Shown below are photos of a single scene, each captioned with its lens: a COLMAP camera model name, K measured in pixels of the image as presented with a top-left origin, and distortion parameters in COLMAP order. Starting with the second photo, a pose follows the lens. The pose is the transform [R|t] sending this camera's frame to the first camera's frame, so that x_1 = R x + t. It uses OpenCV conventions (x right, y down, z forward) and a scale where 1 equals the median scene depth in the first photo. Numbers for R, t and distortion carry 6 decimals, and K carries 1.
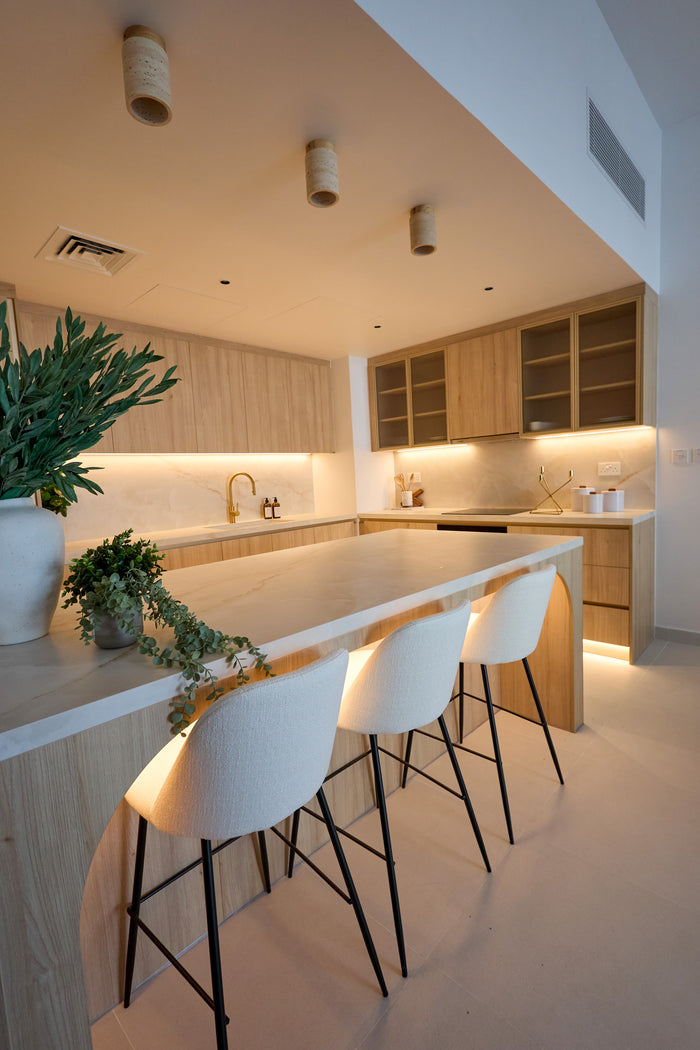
lens RADIAL K [[479.8, 0, 351.3], [0, 479.8, 526.6], [0, 0, 1]] dist [0.002136, -0.001093]
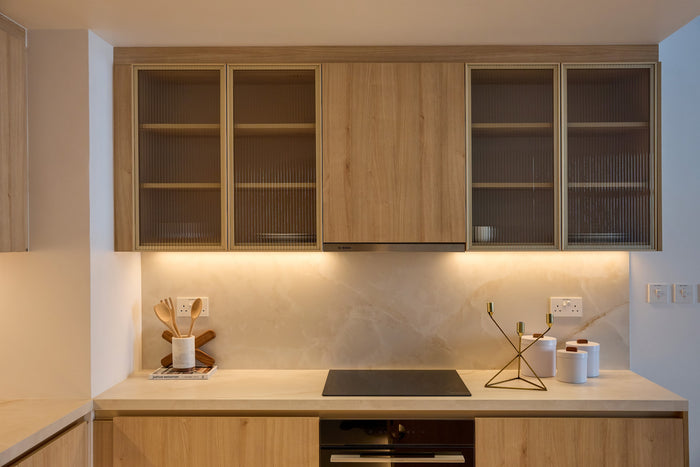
lens RADIAL K [[694.0, 0, 363.0], [0, 694.0, 236.1], [0, 0, 1]] dist [0.009616, 0.000000]
pose [[0.731475, 0.051246, 0.679940, -0.276216], [0.034912, 0.993049, -0.112403, -0.110034], [-0.680974, 0.105958, 0.724602, 0.462620]]
